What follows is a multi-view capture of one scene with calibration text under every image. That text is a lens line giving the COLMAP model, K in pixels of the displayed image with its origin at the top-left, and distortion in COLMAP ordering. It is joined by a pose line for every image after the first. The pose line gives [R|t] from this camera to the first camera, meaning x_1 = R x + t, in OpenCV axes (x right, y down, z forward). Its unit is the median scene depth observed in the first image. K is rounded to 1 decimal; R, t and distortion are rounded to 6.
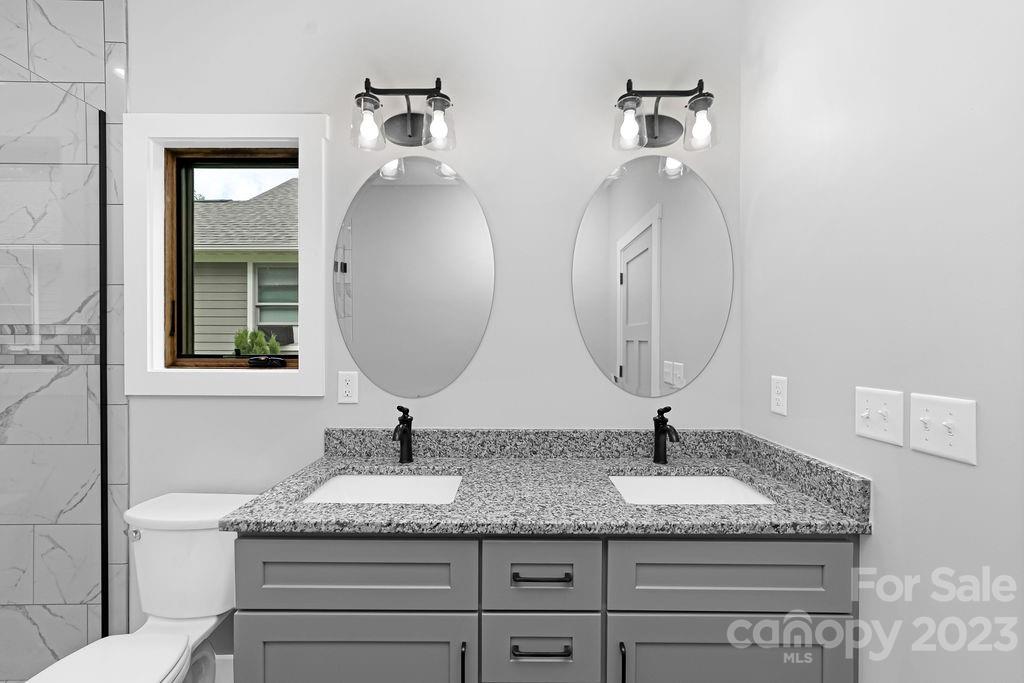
lens RADIAL K [[407.6, 0, 520.7], [0, 407.6, 352.0], [0, 0, 1]] dist [-0.010490, 0.000810]
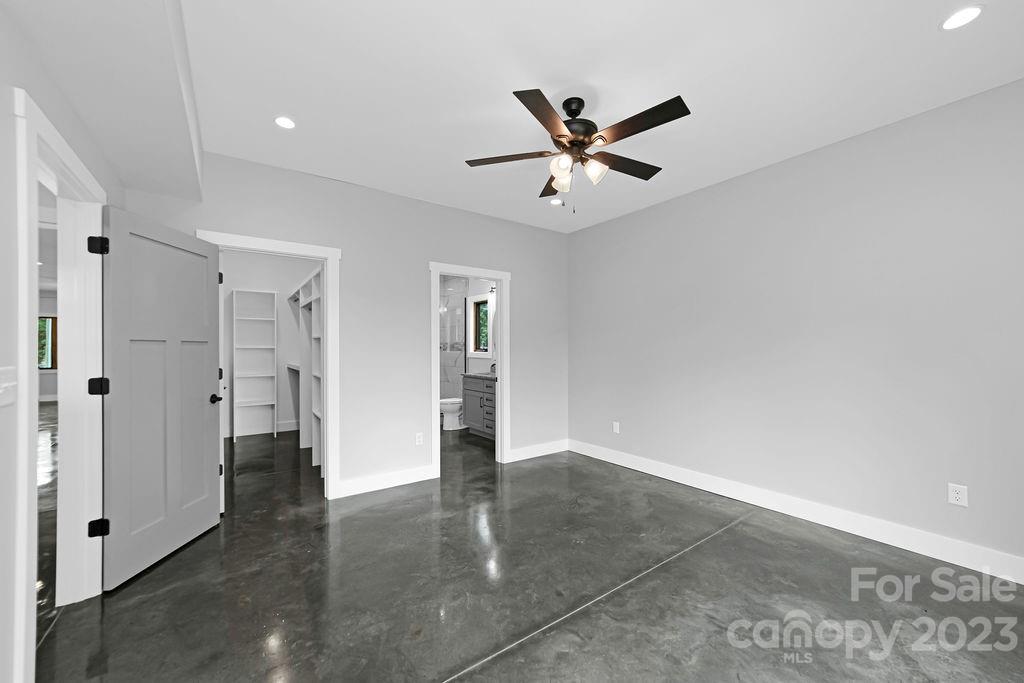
lens RADIAL K [[397.0, 0, 509.8], [0, 397.0, 346.4], [0, 0, 1]] dist [-0.009363, 0.004886]
pose [[0.584034, -0.006865, -0.811700, 3.055973], [-0.003534, 0.999933, -0.011000, 0.031232], [0.811722, 0.009293, 0.583971, -1.300595]]
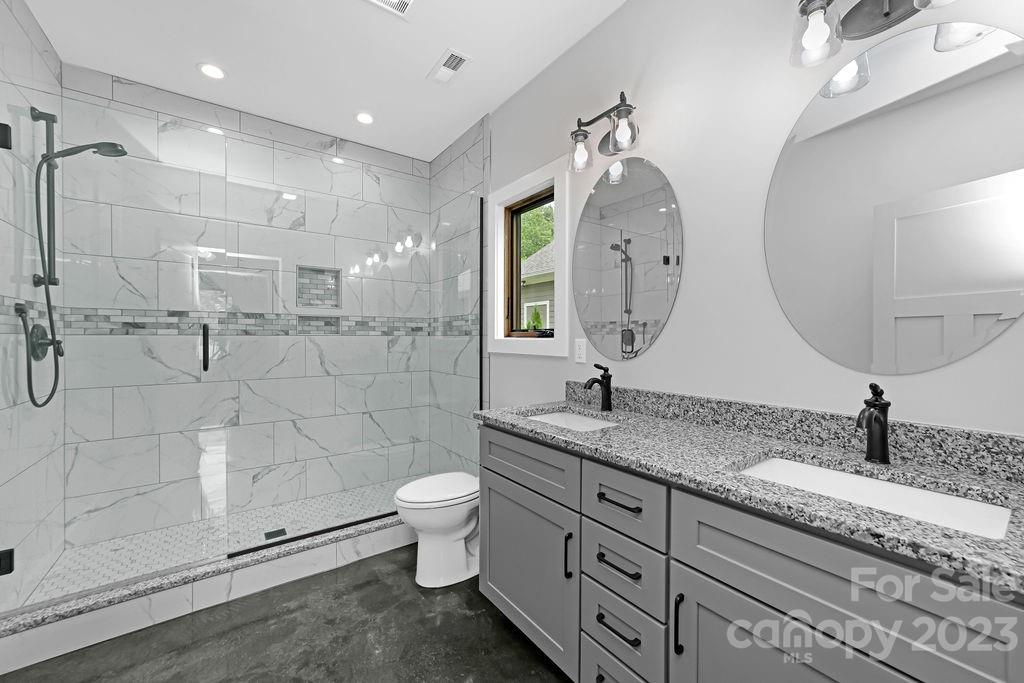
lens RADIAL K [[397.0, 0, 520.7], [0, 397.0, 344.3], [0, 0, 1]] dist [-0.009363, 0.004886]
pose [[0.605513, 0.010479, -0.795767, 0.505081], [-0.012286, 0.999917, 0.003819, 0.063161], [0.795741, 0.007464, 0.605591, 0.052203]]
